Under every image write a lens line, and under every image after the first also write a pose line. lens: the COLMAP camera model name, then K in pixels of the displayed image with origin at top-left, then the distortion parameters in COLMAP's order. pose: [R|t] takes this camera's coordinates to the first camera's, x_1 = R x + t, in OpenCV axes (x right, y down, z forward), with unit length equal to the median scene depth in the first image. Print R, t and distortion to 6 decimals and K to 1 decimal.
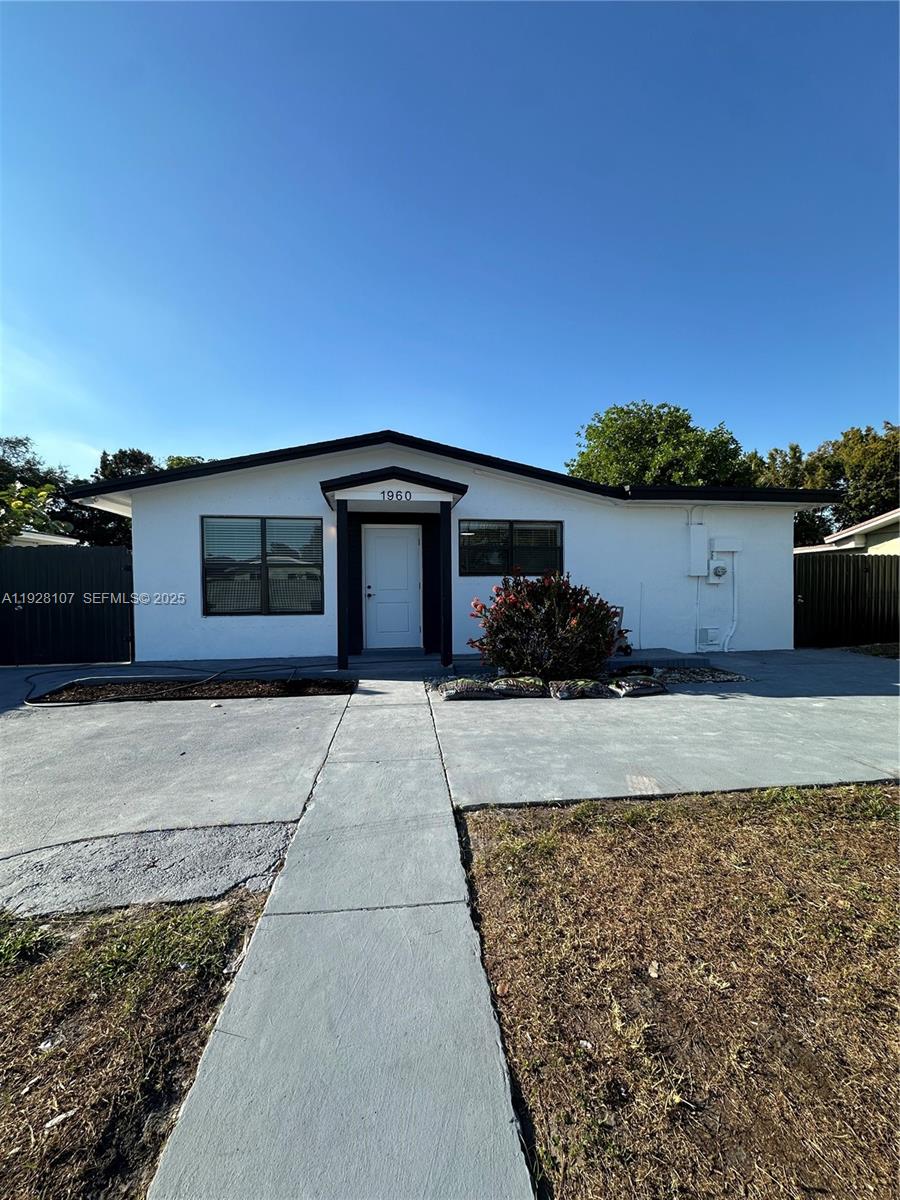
lens RADIAL K [[478.0, 0, 451.1], [0, 478.0, 598.0], [0, 0, 1]] dist [-0.003398, -0.000165]
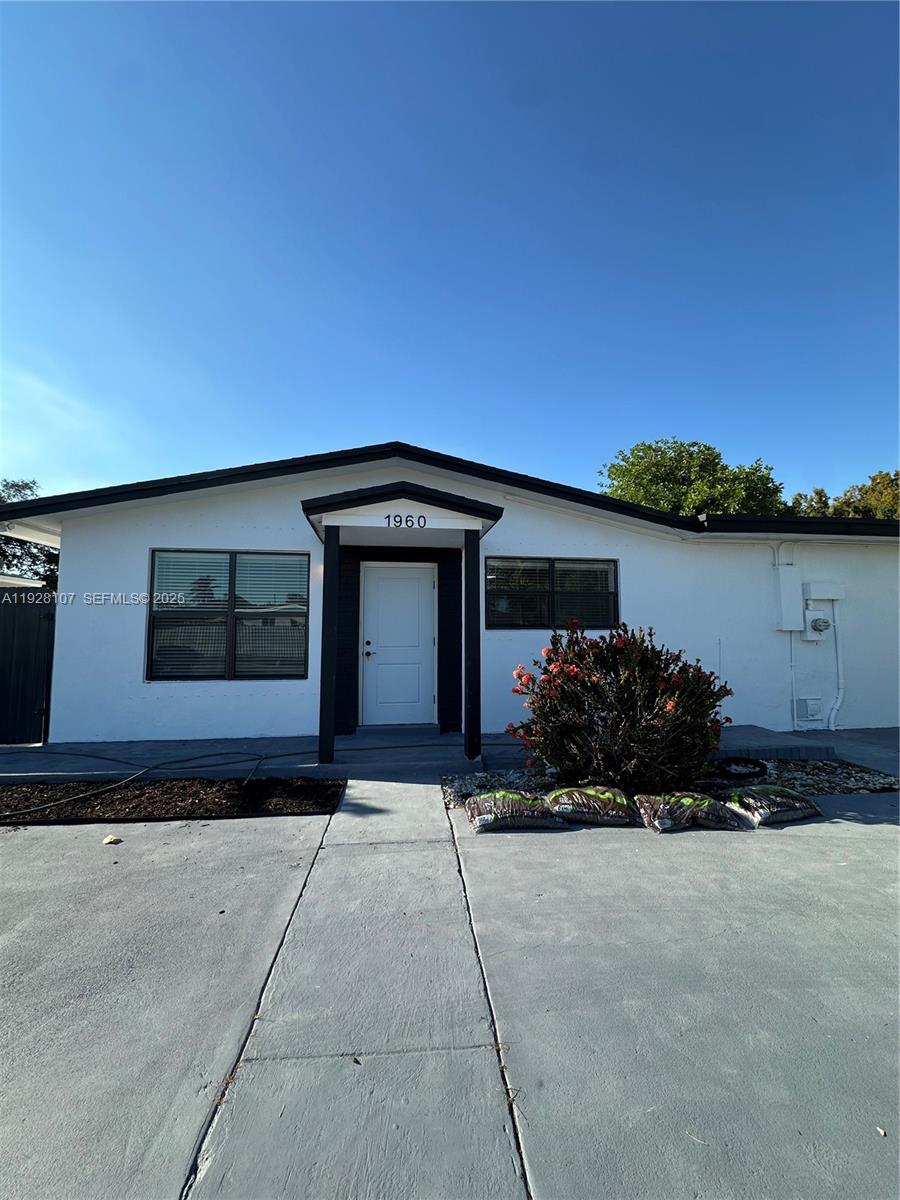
lens RADIAL K [[478.0, 0, 451.1], [0, 478.0, 598.0], [0, 0, 1]] dist [-0.003398, -0.000165]
pose [[0.999864, 0.006028, -0.015379, -0.038037], [-0.007475, 0.995368, -0.095844, -0.030770], [0.014730, 0.095946, 0.995278, 0.324173]]
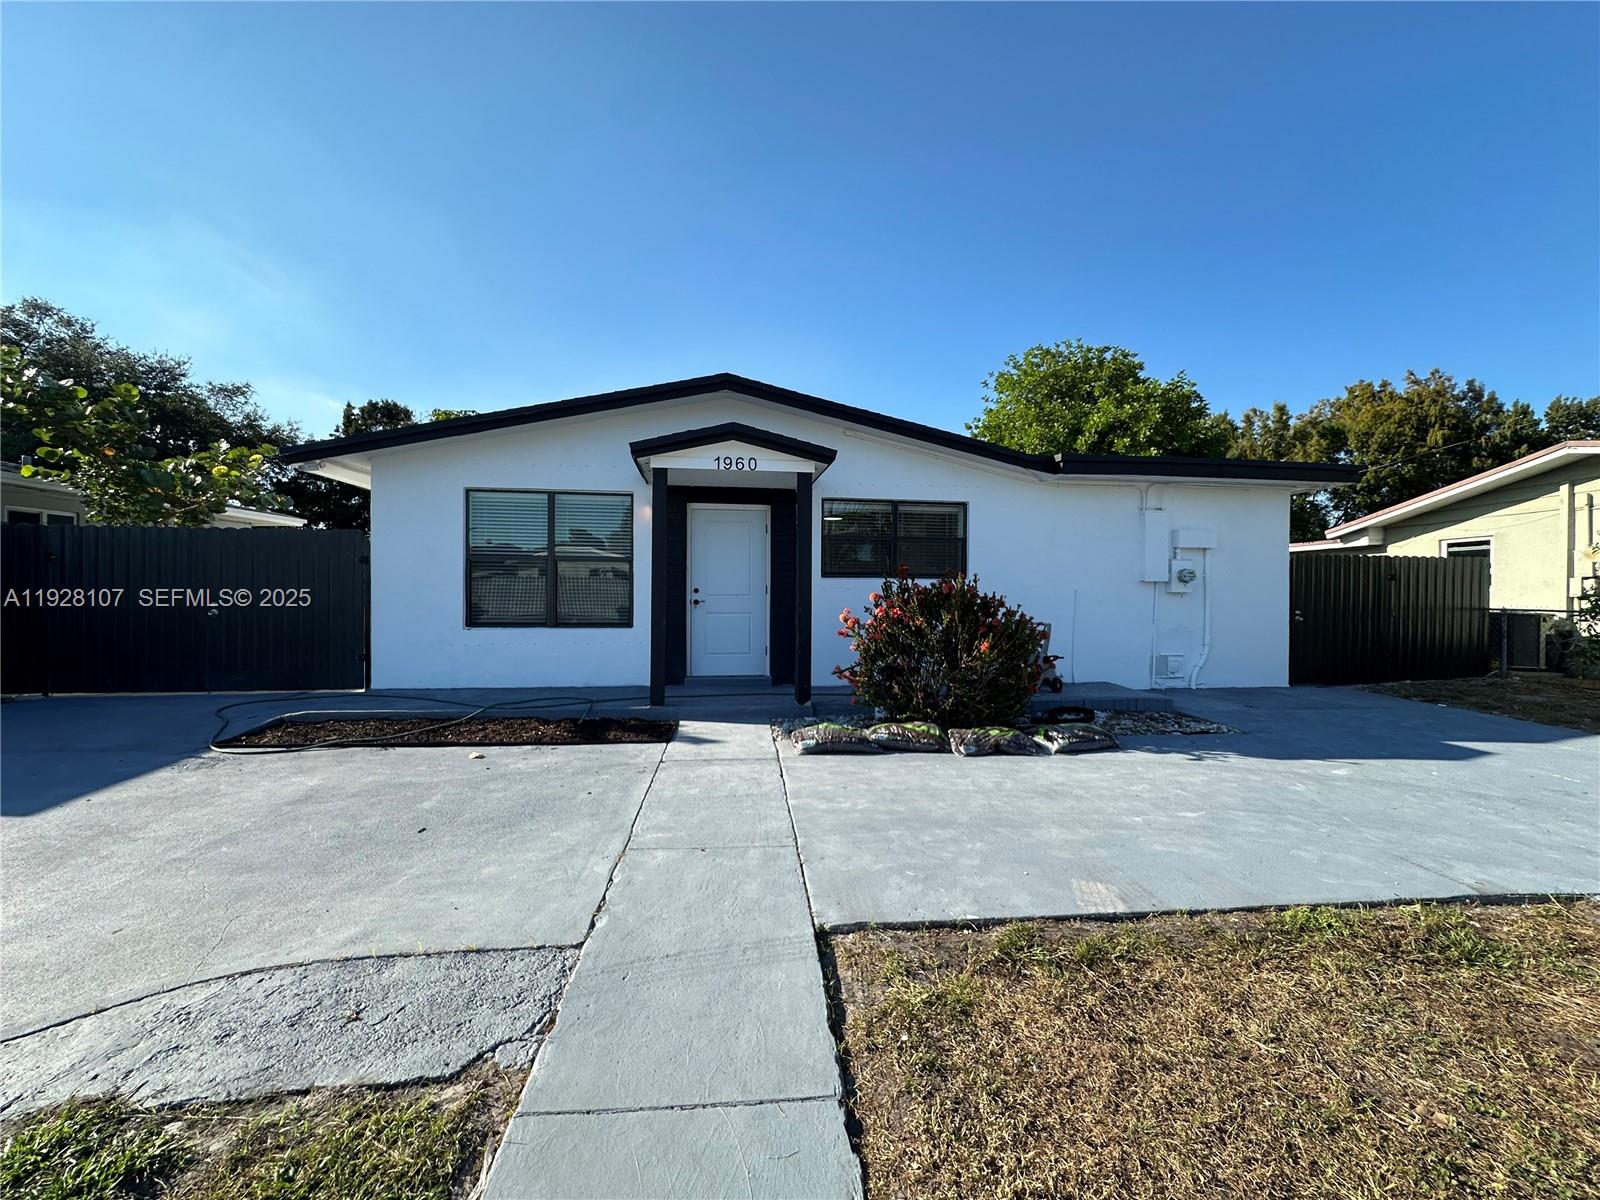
lens RADIAL K [[640.5, 0, 797.6], [0, 640.5, 600.4], [0, 0, 1]] dist [-0.003999, -0.000037]
pose [[0.999783, 0.015337, -0.014124, -0.006972], [-0.015430, 0.999860, -0.006467, -0.005988], [0.014023, 0.006683, 0.999879, 0.053126]]
